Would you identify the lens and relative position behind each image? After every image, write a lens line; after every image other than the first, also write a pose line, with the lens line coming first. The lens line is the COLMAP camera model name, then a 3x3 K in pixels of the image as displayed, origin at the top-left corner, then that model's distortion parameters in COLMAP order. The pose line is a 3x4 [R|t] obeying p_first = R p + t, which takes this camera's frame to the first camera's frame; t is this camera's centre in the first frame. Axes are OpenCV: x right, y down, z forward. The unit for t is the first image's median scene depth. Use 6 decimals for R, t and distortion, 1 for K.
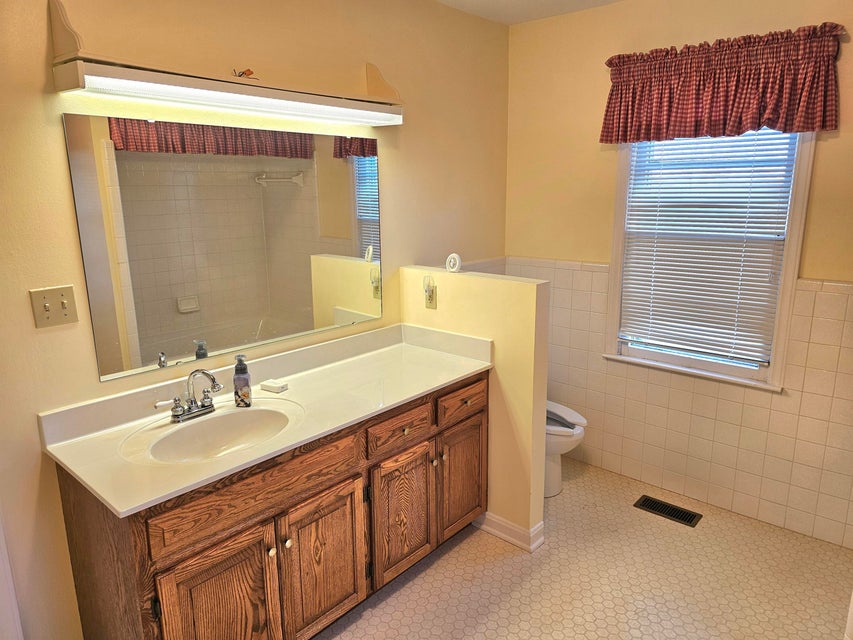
lens RADIAL K [[573.5, 0, 426.5], [0, 573.5, 320.0], [0, 0, 1]] dist [0.078916, -0.086587]
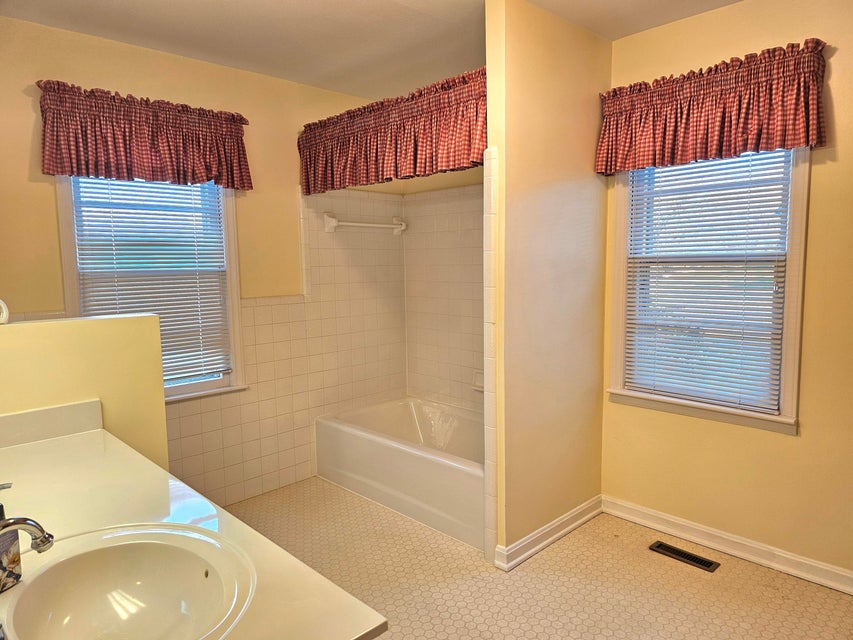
lens RADIAL K [[573.5, 0, 426.5], [0, 573.5, 320.0], [0, 0, 1]] dist [0.078916, -0.086587]
pose [[0.098677, -0.094792, 0.990594, -0.586495], [0.235054, 0.969505, 0.069359, -0.016417], [-0.966960, 0.225999, 0.117950, 0.429227]]
